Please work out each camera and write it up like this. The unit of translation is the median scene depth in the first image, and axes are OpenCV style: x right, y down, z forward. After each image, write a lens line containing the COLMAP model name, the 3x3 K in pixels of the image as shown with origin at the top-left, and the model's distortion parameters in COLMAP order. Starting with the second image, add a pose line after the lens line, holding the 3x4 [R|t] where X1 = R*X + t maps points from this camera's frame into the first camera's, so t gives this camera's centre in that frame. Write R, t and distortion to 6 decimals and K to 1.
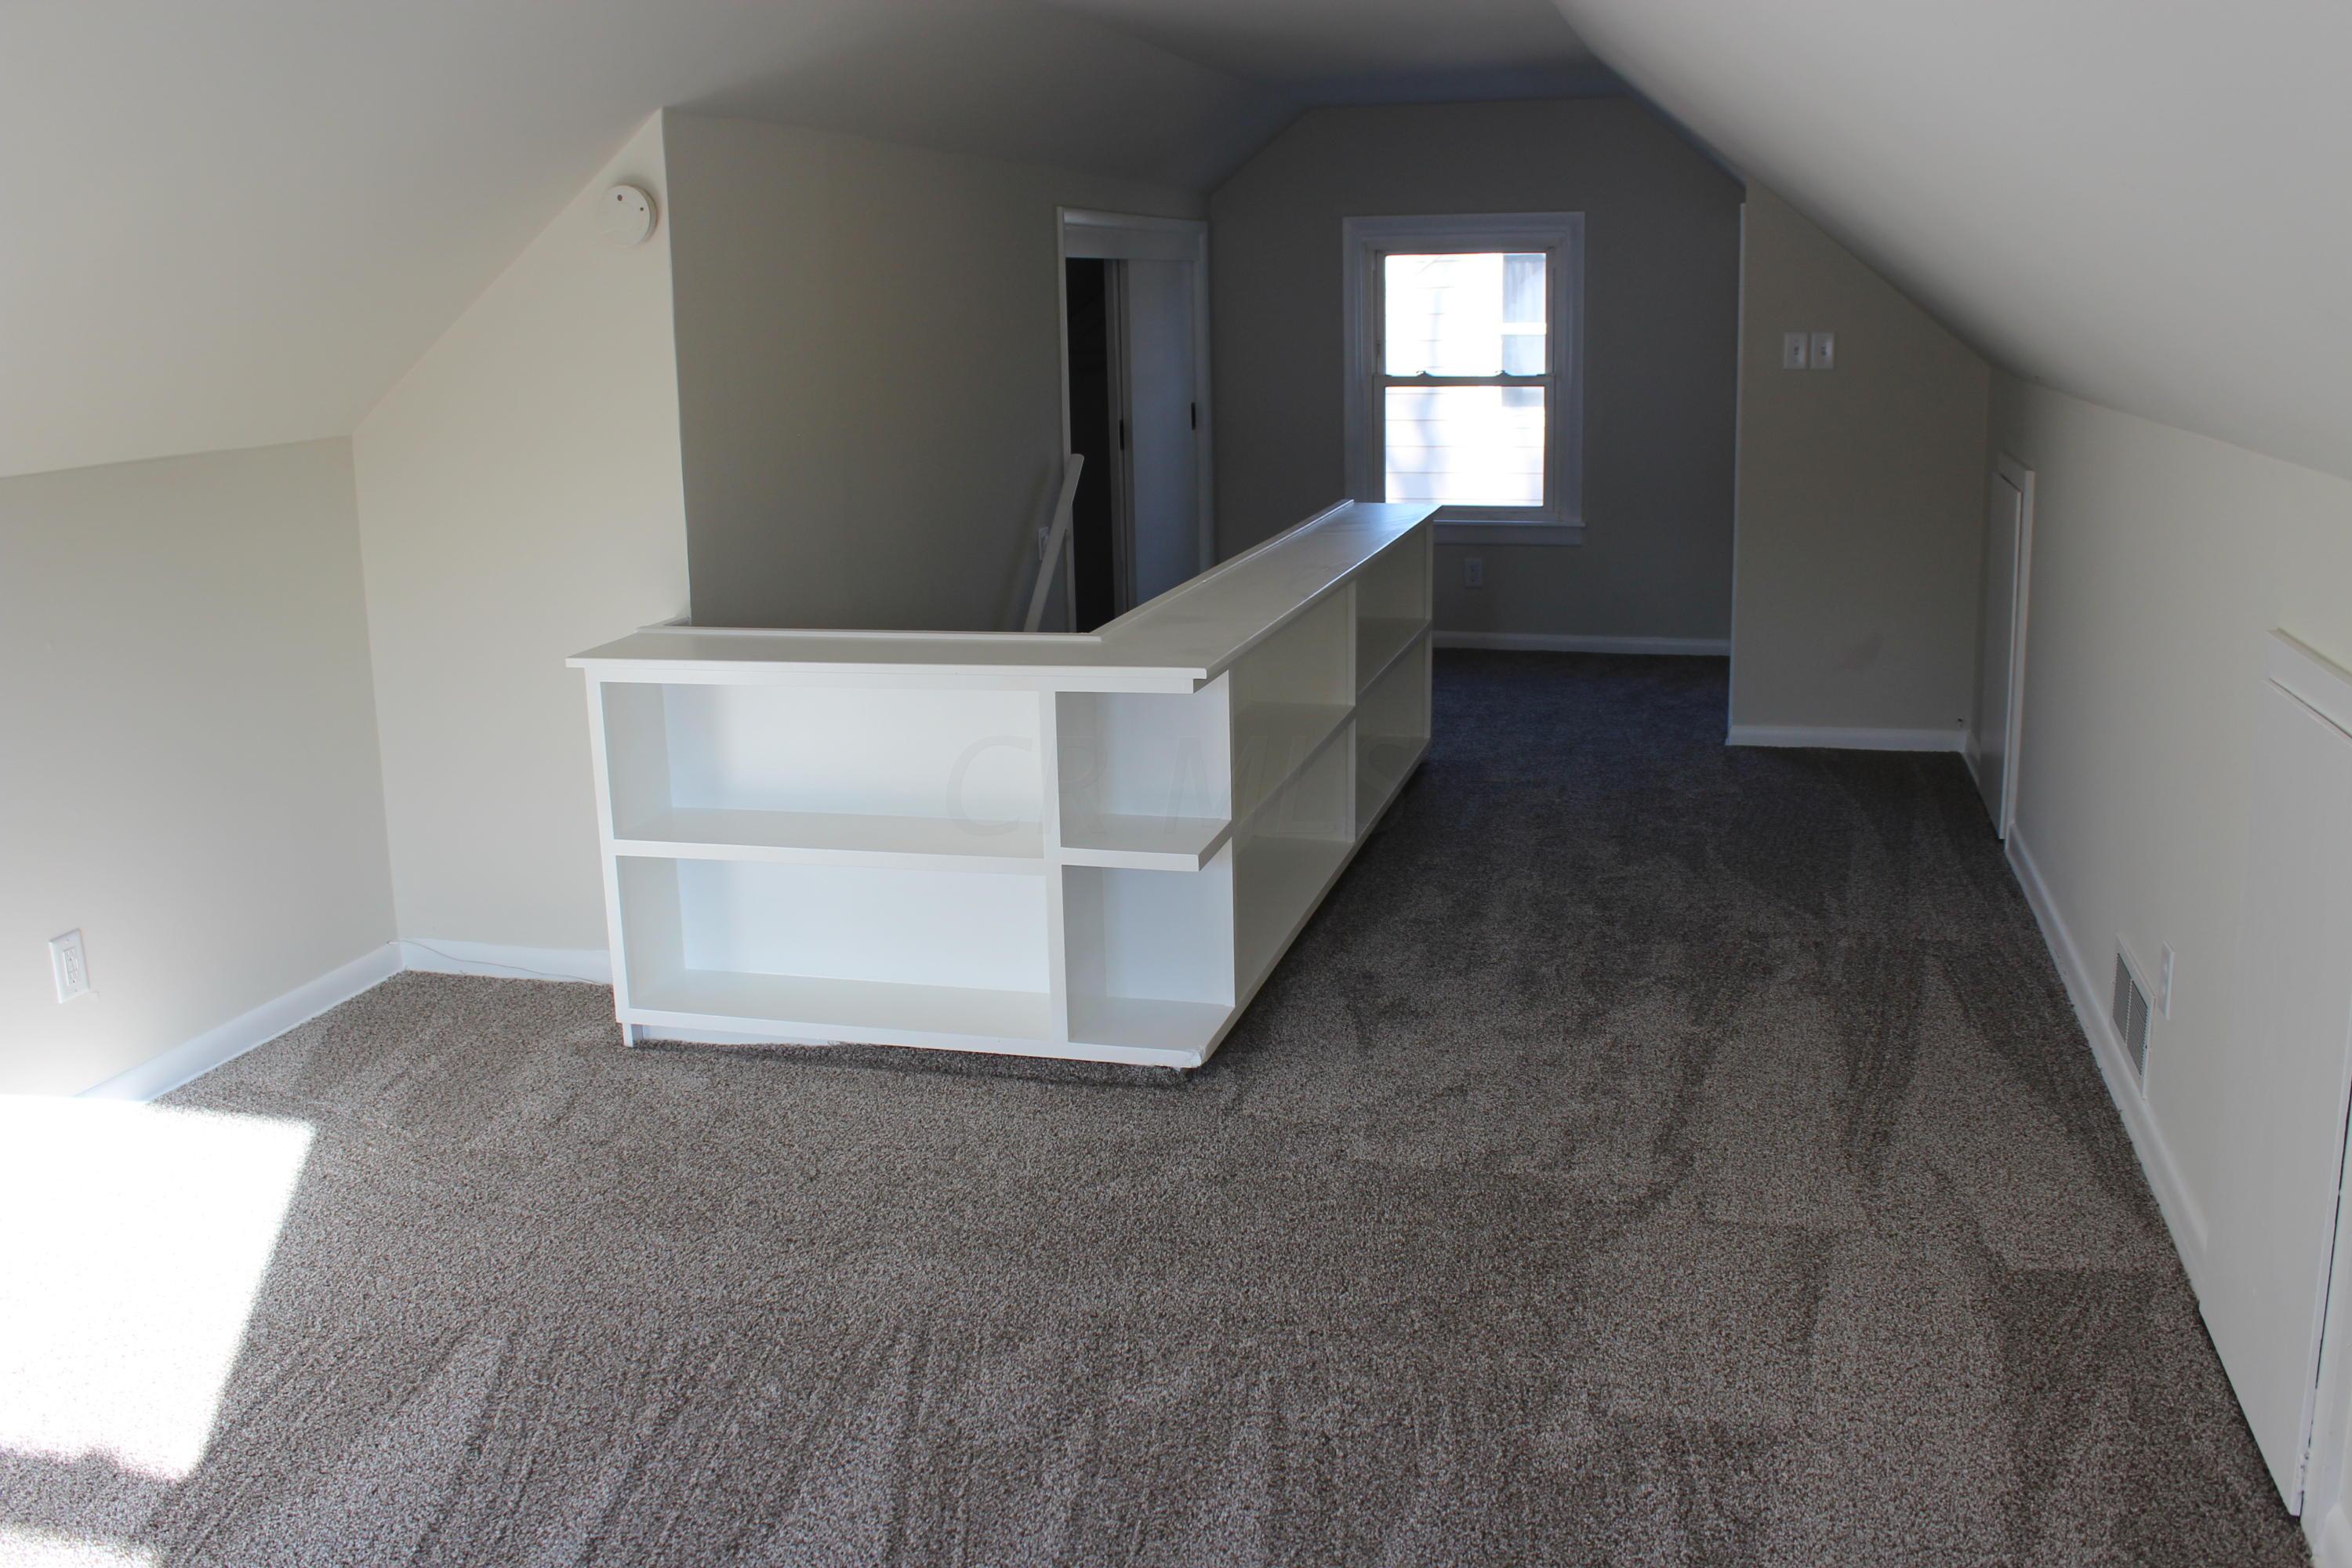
lens RADIAL K [[2107.4, 0, 1185.9], [0, 2107.4, 799.3], [0, 0, 1]] dist [-0.079525, -0.000066]
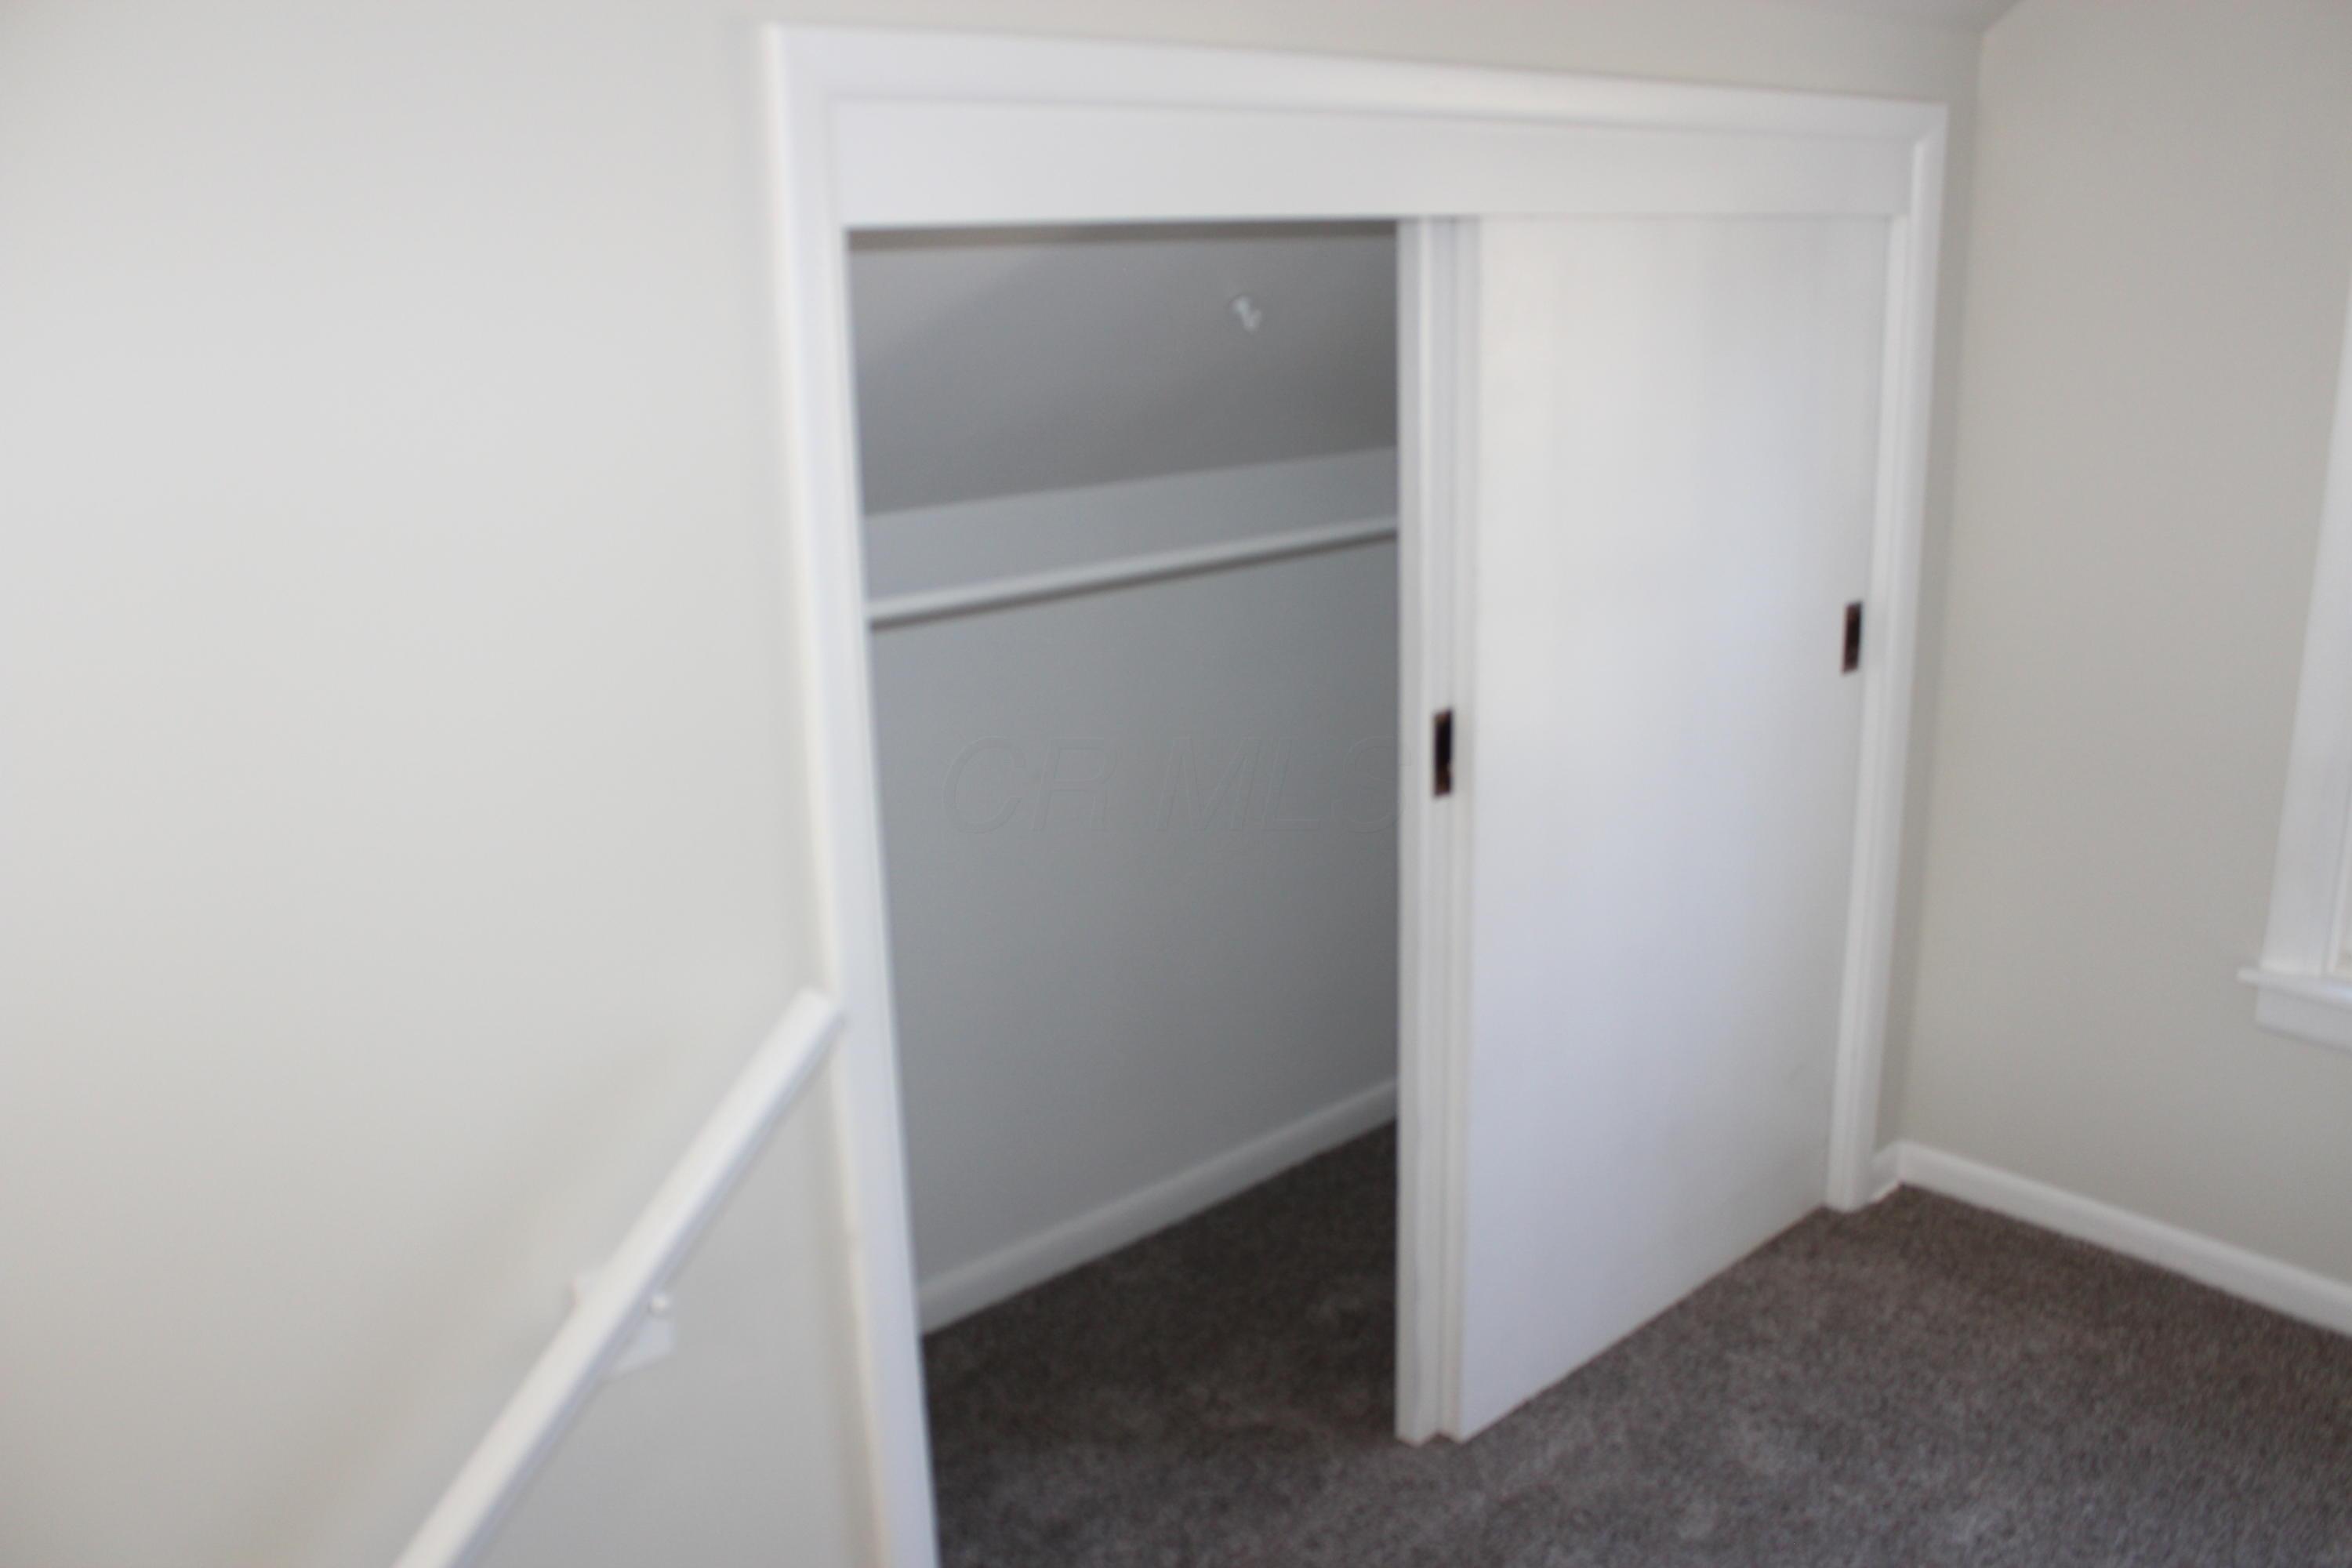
lens RADIAL K [[1911.7, 0, 1176.0], [0, 1911.7, 784.0], [0, 0, 1]] dist [-0.147311, 0.108218]
pose [[0.827428, 0.151029, -0.540883, 0.089182], [-0.122161, 0.988500, 0.089136, -0.173318], [0.548124, -0.007679, 0.836362, 0.664227]]
